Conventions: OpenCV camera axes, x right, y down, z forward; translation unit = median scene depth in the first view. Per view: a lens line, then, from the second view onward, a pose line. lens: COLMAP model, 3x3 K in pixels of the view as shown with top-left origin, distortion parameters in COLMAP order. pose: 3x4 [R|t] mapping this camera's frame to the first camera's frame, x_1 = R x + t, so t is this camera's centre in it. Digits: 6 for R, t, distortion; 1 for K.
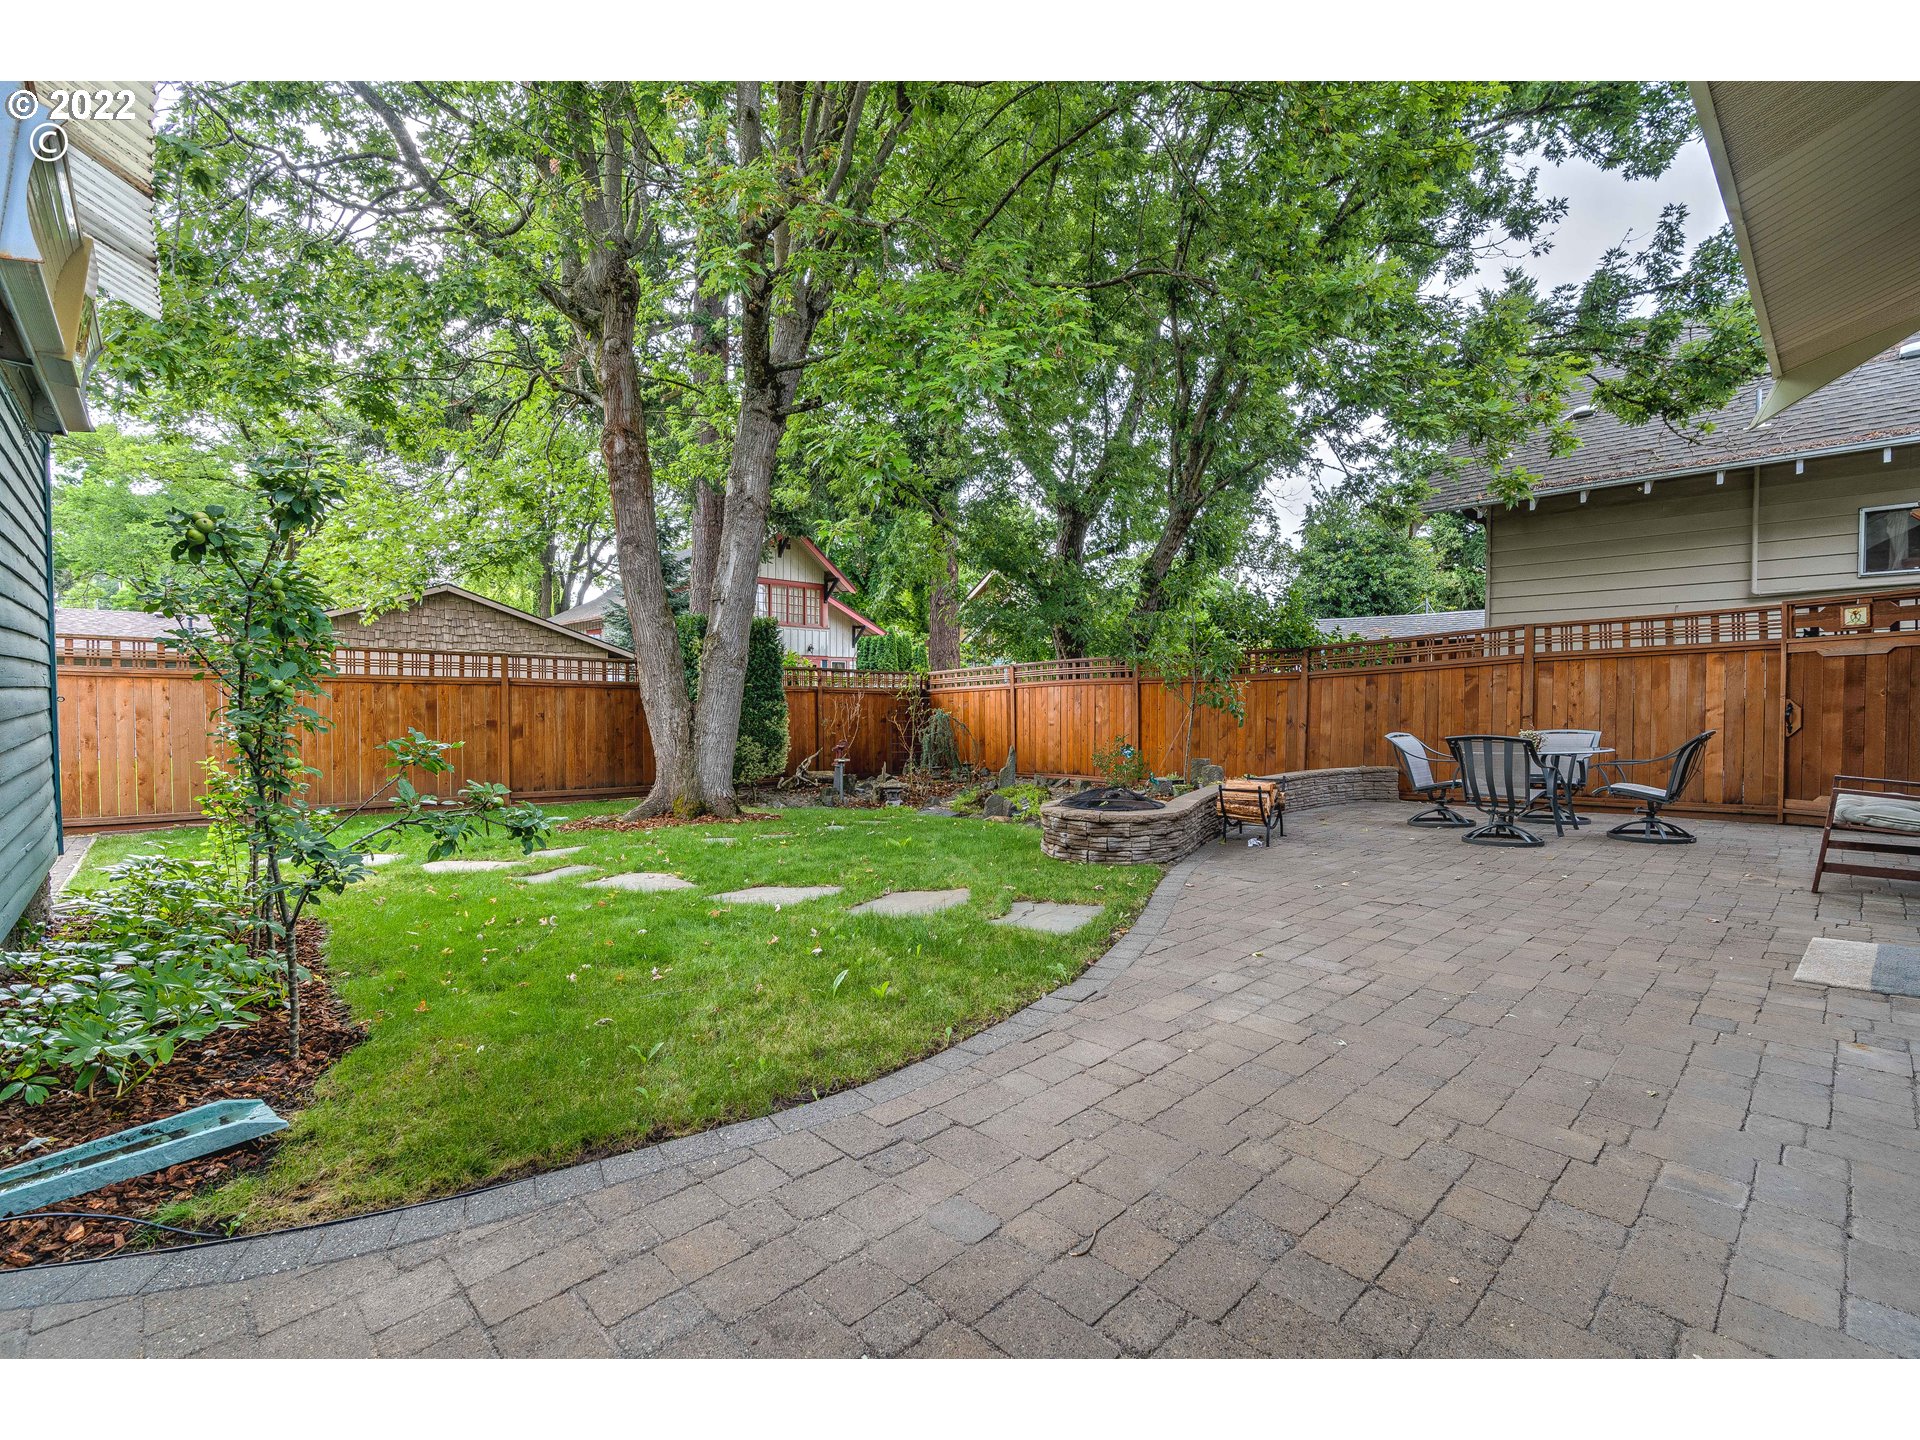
lens RADIAL K [[875.5, 0, 961.2], [0, 875.5, 716.1], [0, 0, 1]] dist [-0.016712, 0.000803]
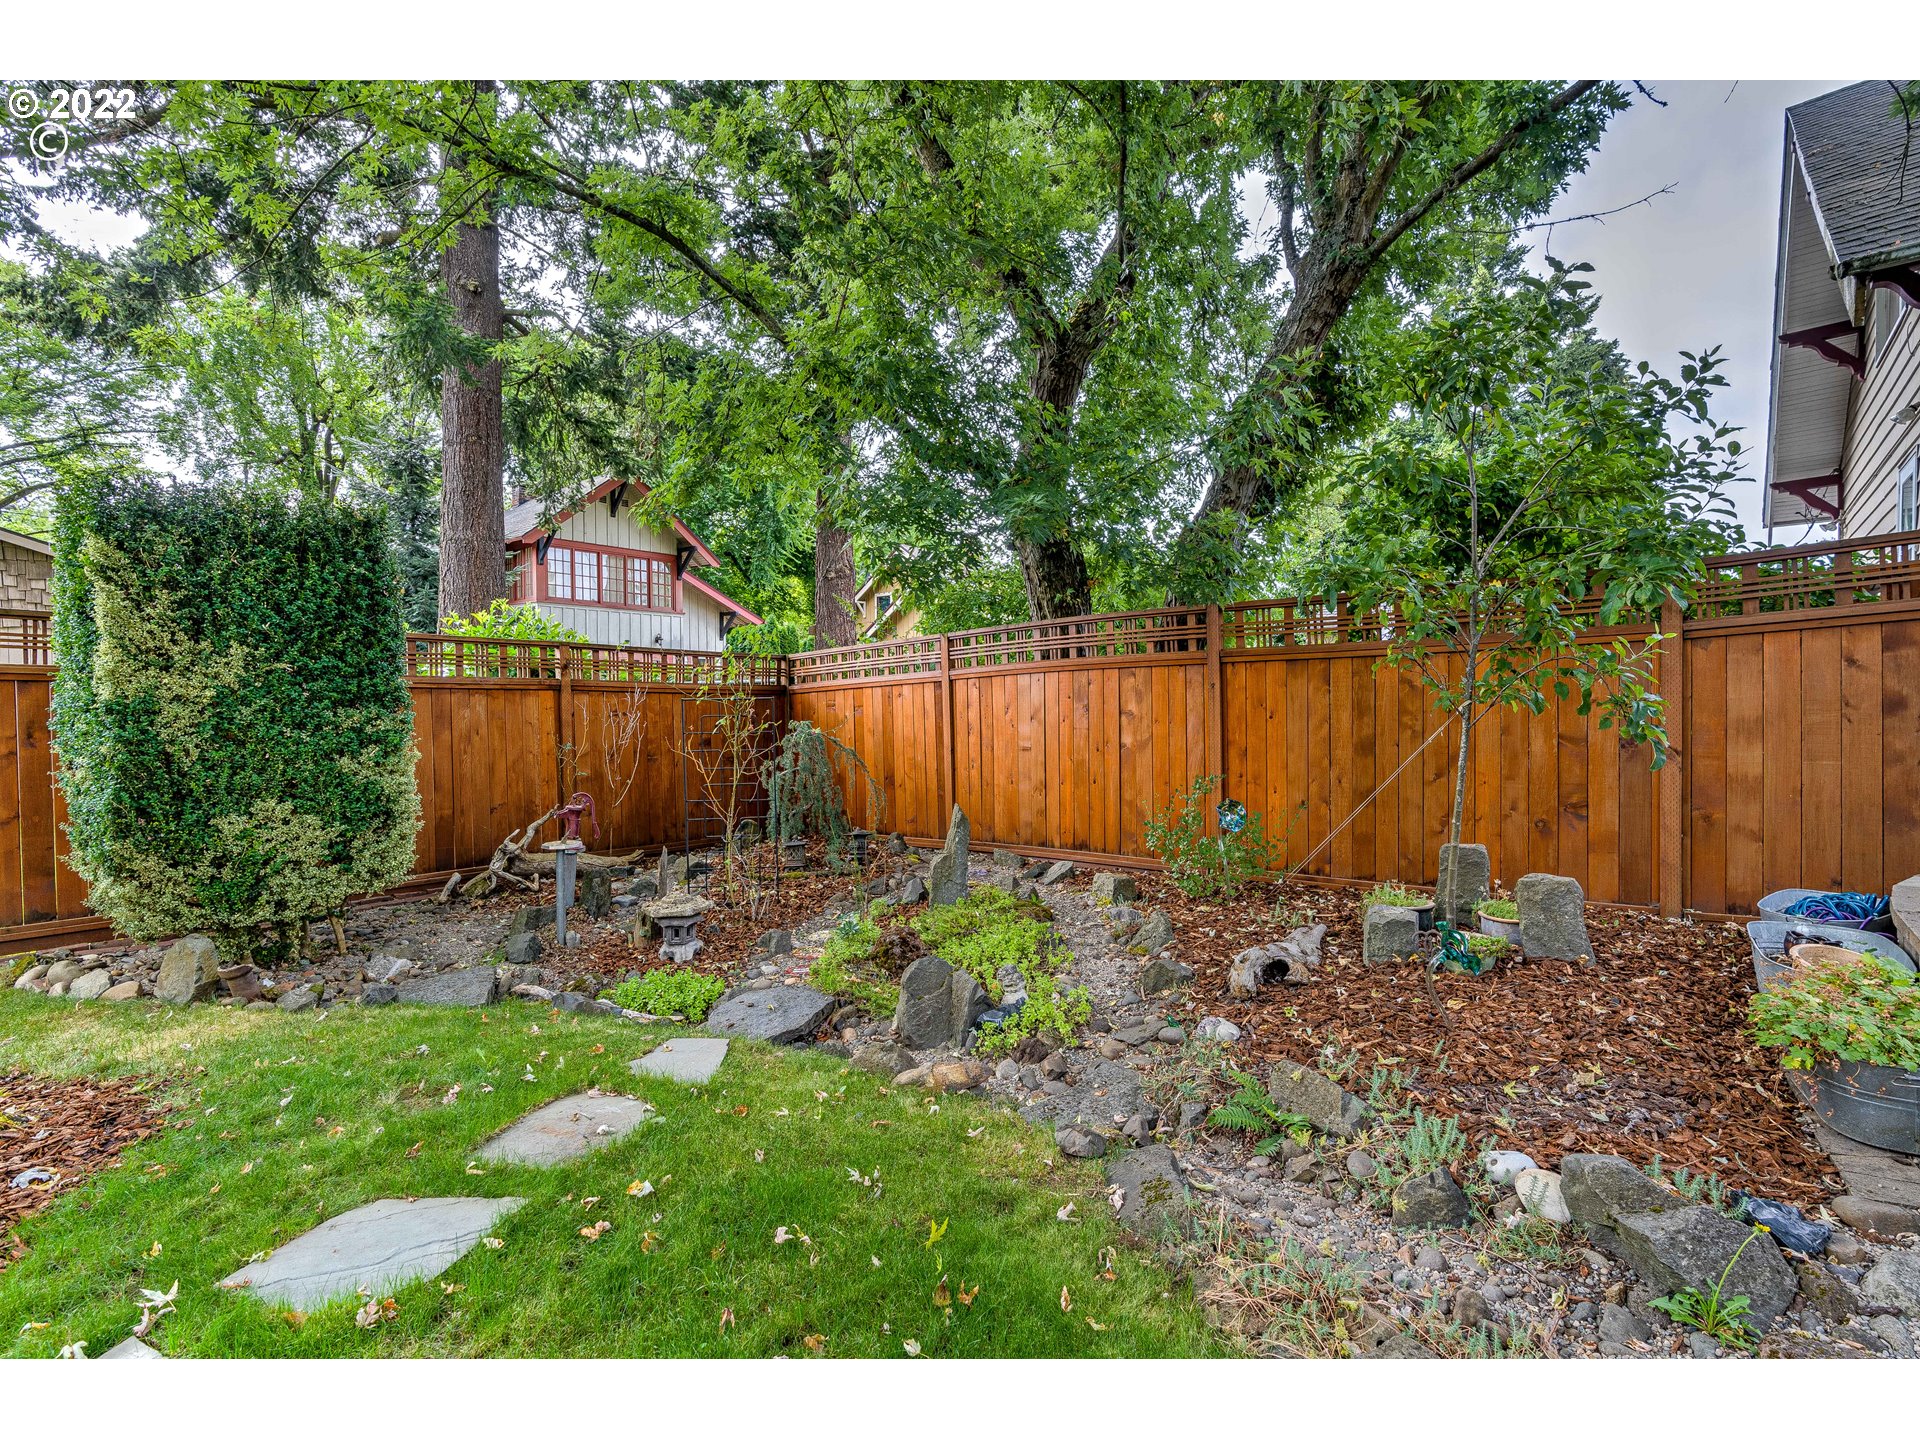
lens RADIAL K [[875.5, 0, 960.7], [0, 875.5, 717.3], [0, 0, 1]] dist [-0.016712, 0.000803]
pose [[0.993999, -0.012607, 0.108656, 0.010109], [0.013154, 0.999904, -0.004326, -0.006659], [-0.108592, 0.005729, 0.994070, 0.486911]]
